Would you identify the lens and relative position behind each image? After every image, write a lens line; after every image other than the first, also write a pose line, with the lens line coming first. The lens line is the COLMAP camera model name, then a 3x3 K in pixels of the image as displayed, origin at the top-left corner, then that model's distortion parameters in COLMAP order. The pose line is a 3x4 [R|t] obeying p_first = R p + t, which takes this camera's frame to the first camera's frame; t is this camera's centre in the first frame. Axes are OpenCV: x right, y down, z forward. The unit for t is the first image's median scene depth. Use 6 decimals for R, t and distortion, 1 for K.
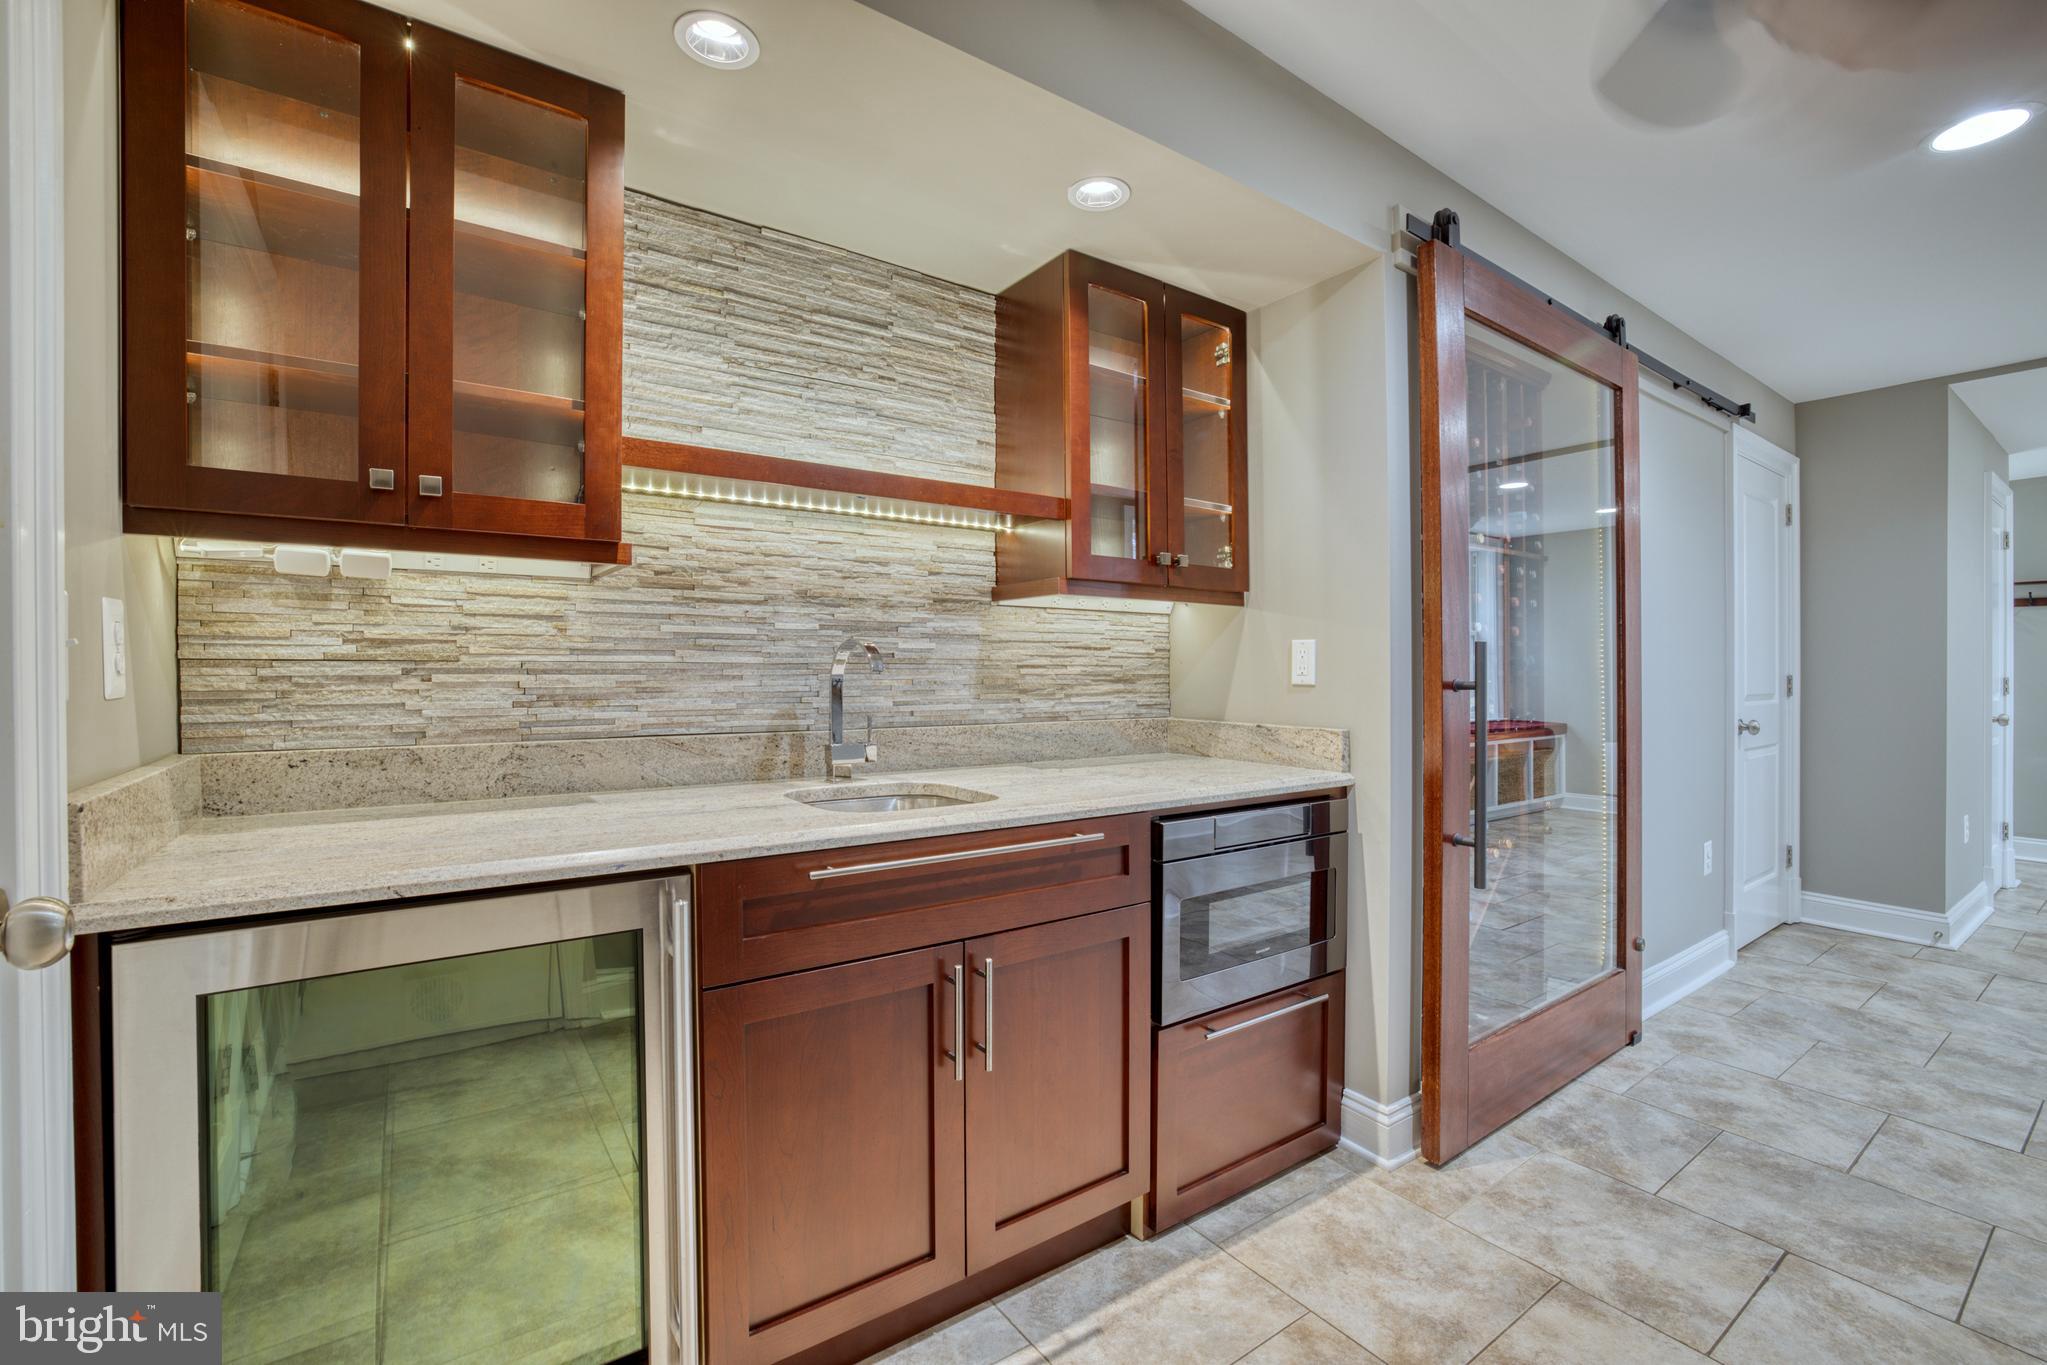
lens RADIAL K [[868.8, 0, 1009.8], [0, 868.8, 666.4], [0, 0, 1]] dist [-0.050075, 0.016529]
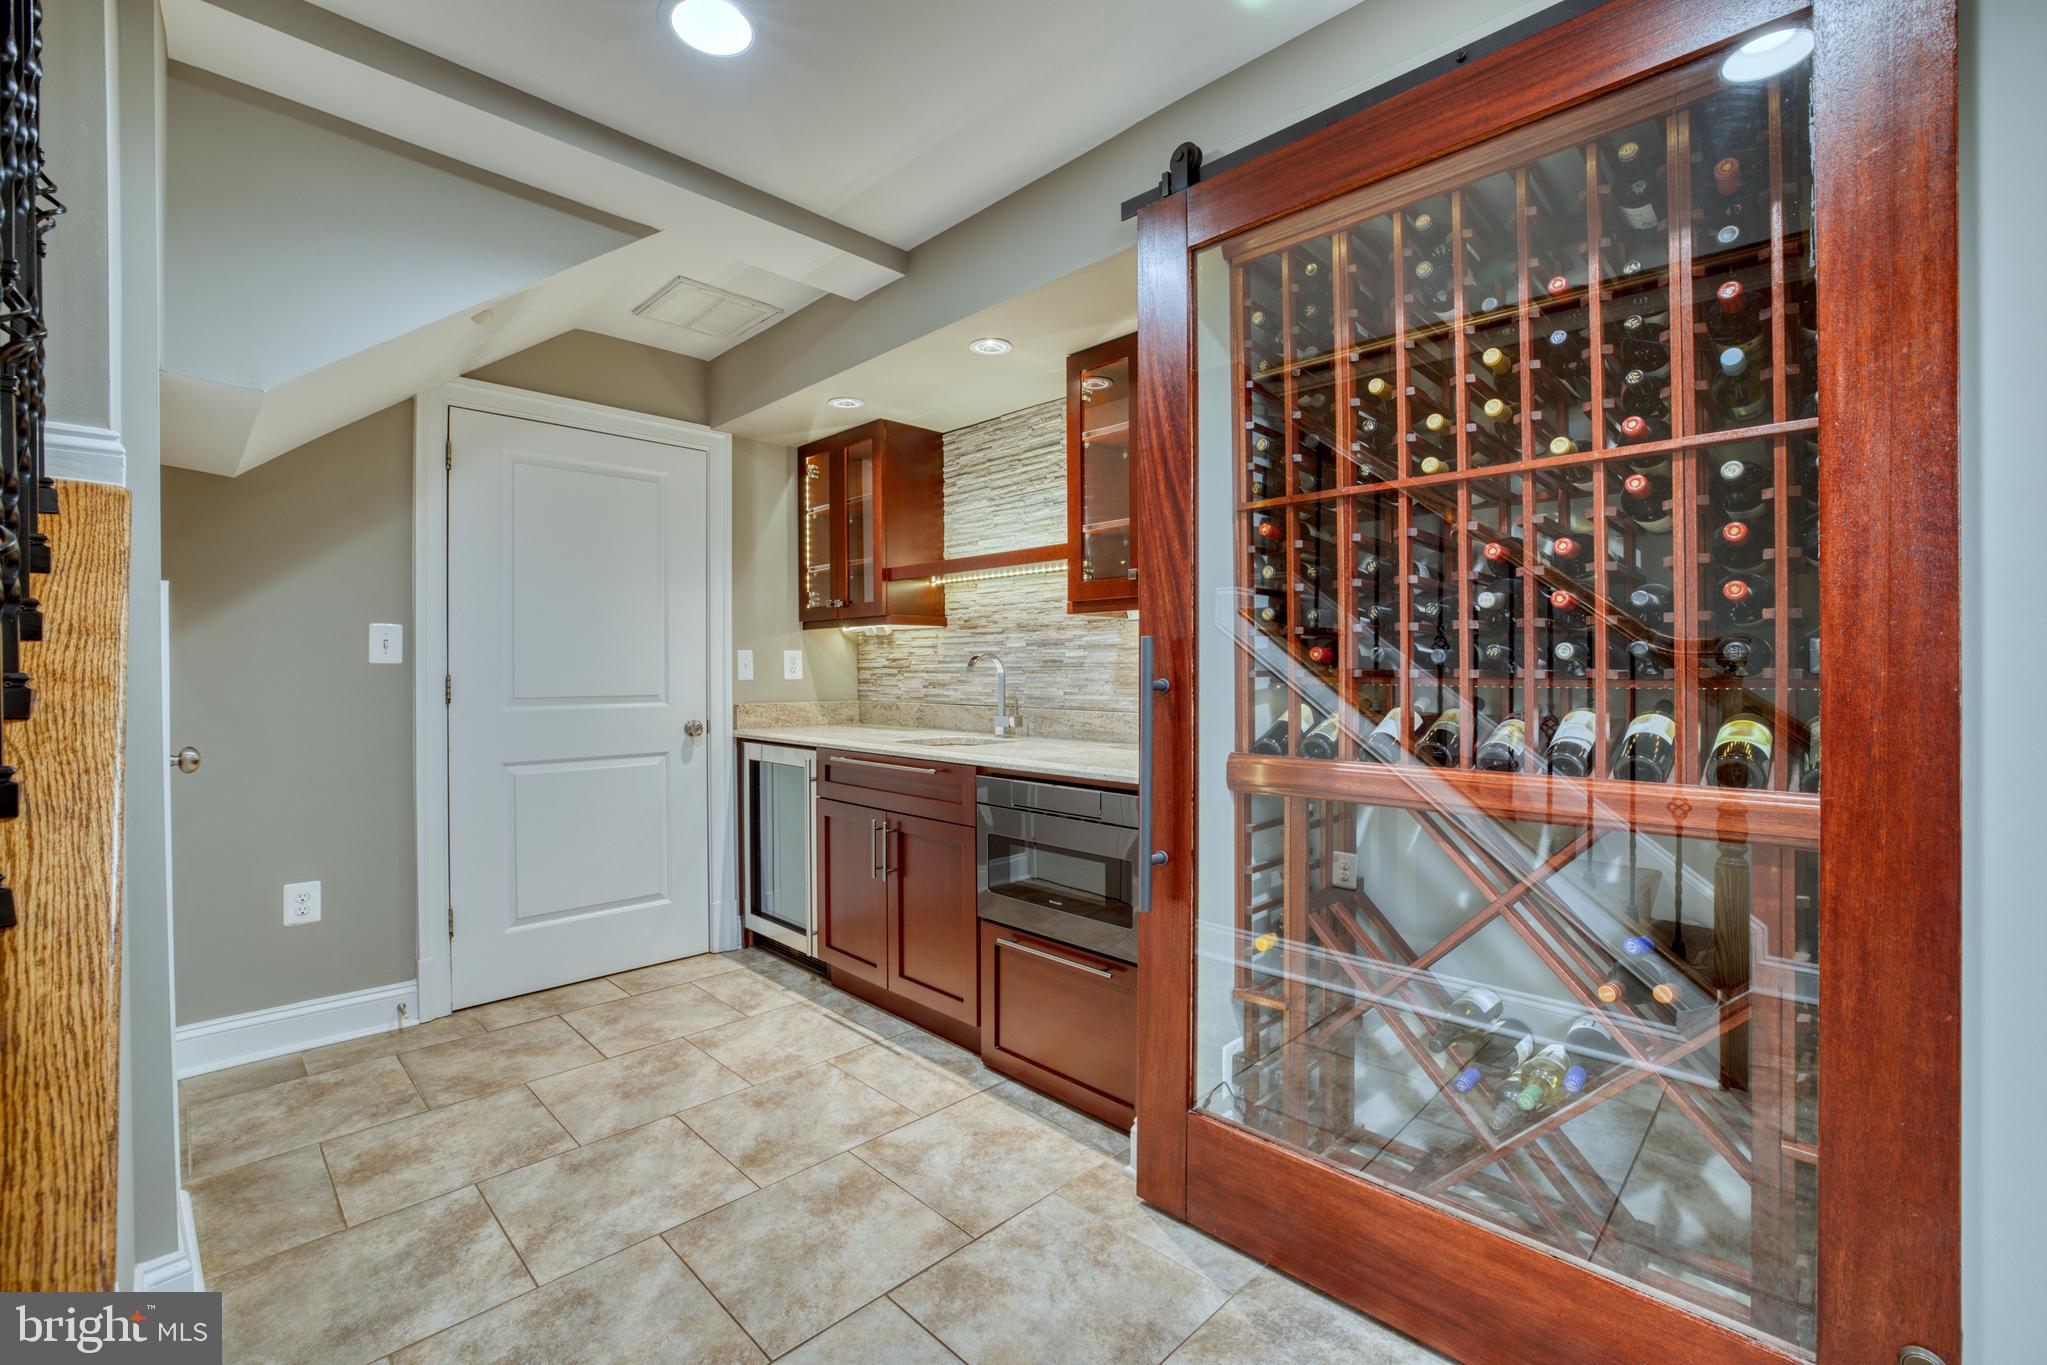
lens RADIAL K [[874.5, 0, 1028.9], [0, 874.5, 672.4], [0, 0, 1]] dist [-0.050123, 0.016650]
pose [[0.184565, -0.000554, -0.982820, 1.561801], [0.003821, 0.999993, 0.000154, 0.007306], [0.982813, -0.003784, 0.184565, 0.777533]]
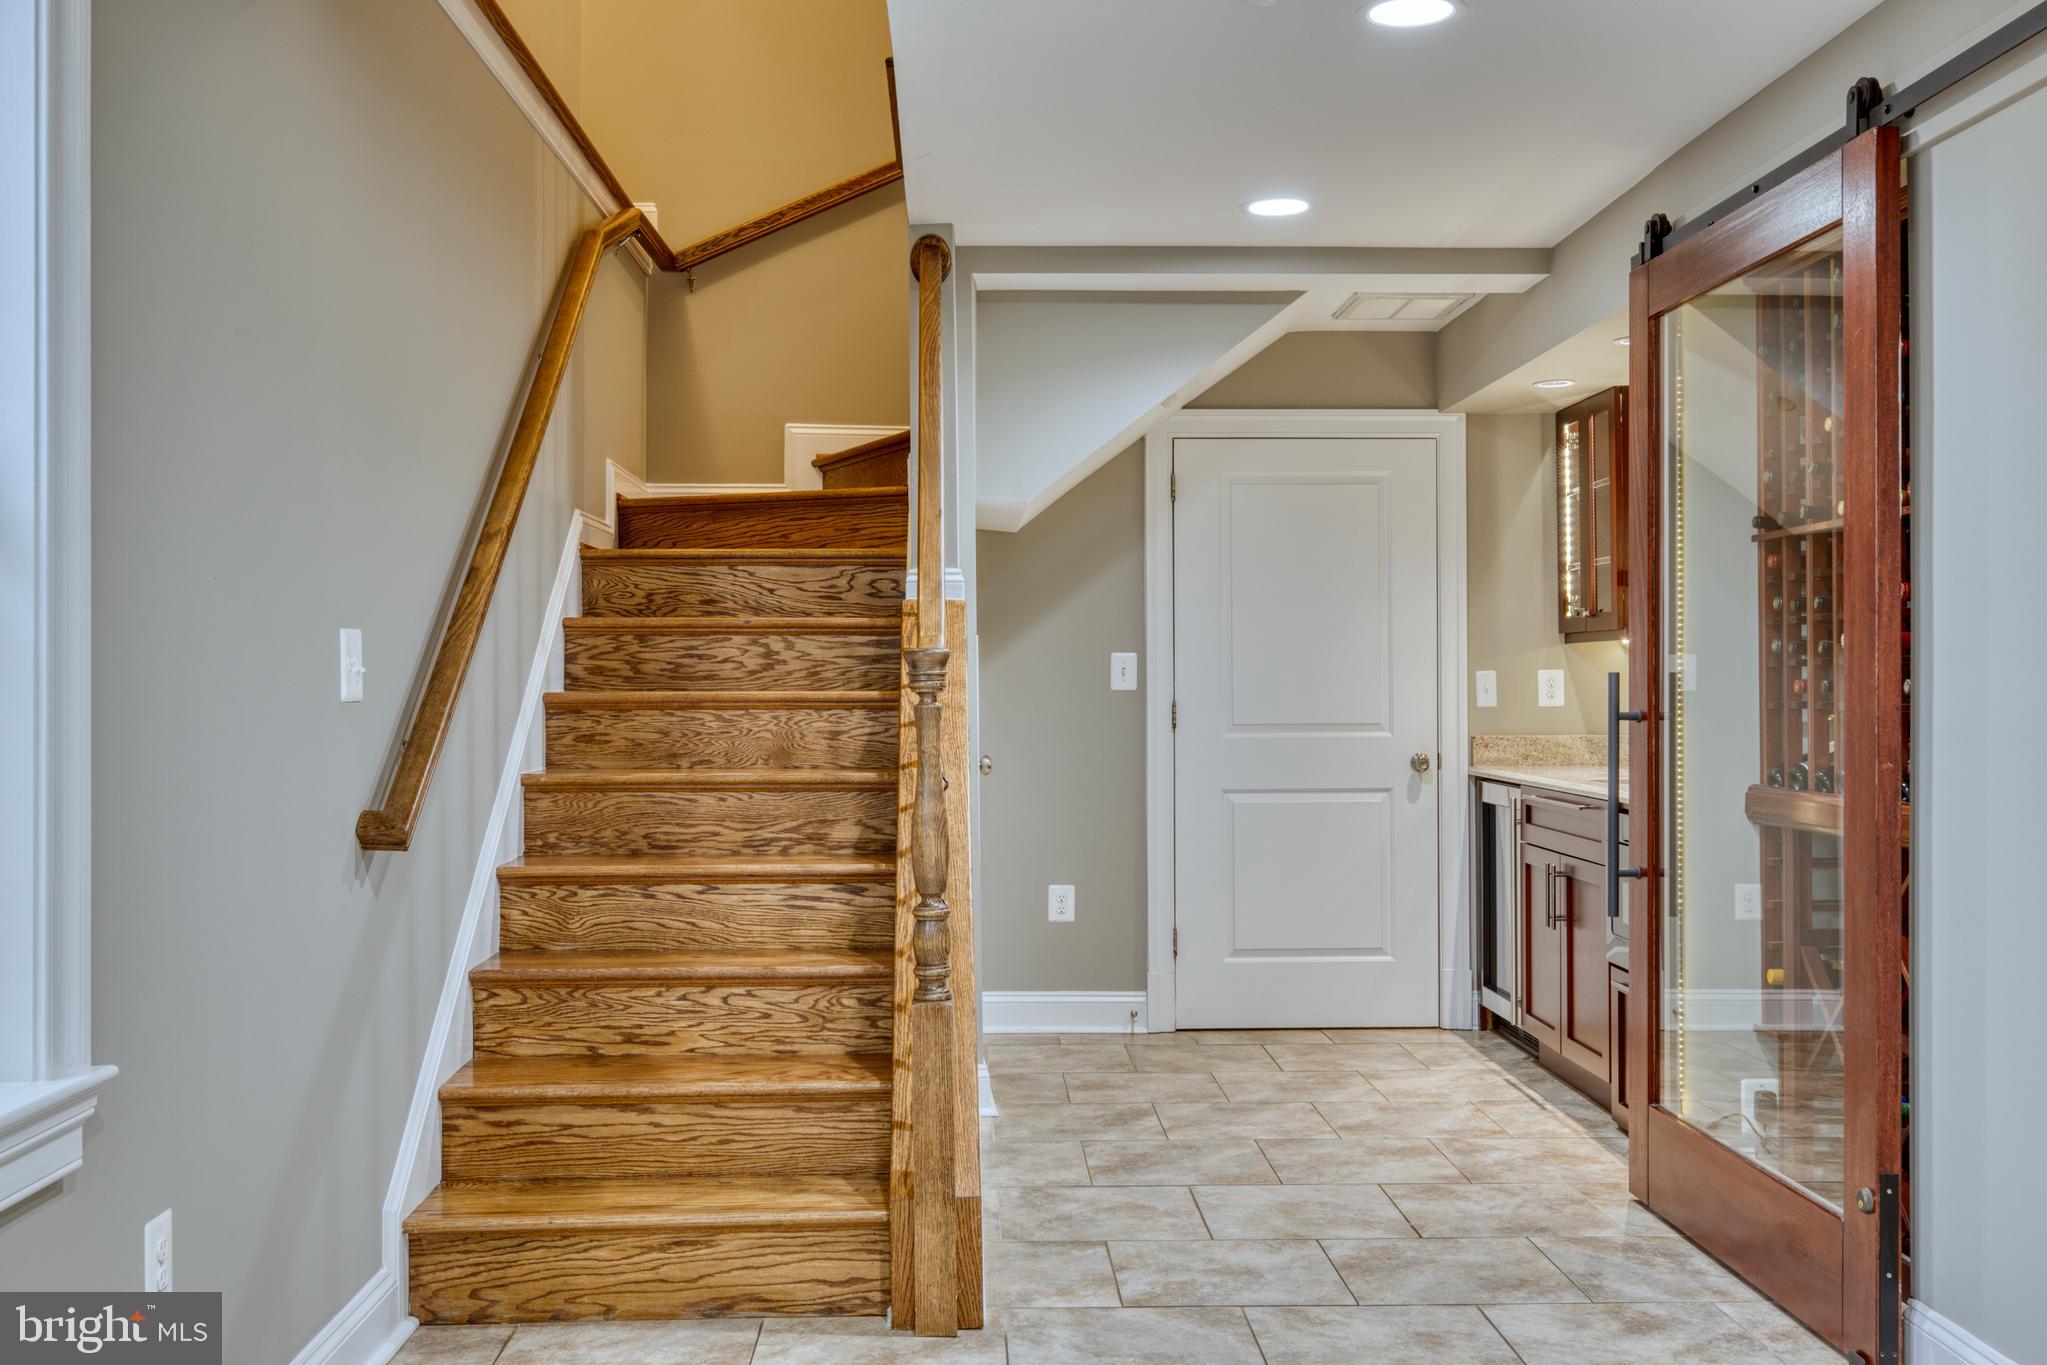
lens RADIAL K [[2041.6, 0, 1023.5], [0, 2041.6, 682.5], [0, 0, 1]] dist [0.000477, 0.000007]
pose [[-0.544638, -0.001028, -0.838671, 3.209122], [0.004501, 0.999981, -0.004149, -0.011625], [0.838659, -0.006034, -0.544623, 1.882100]]
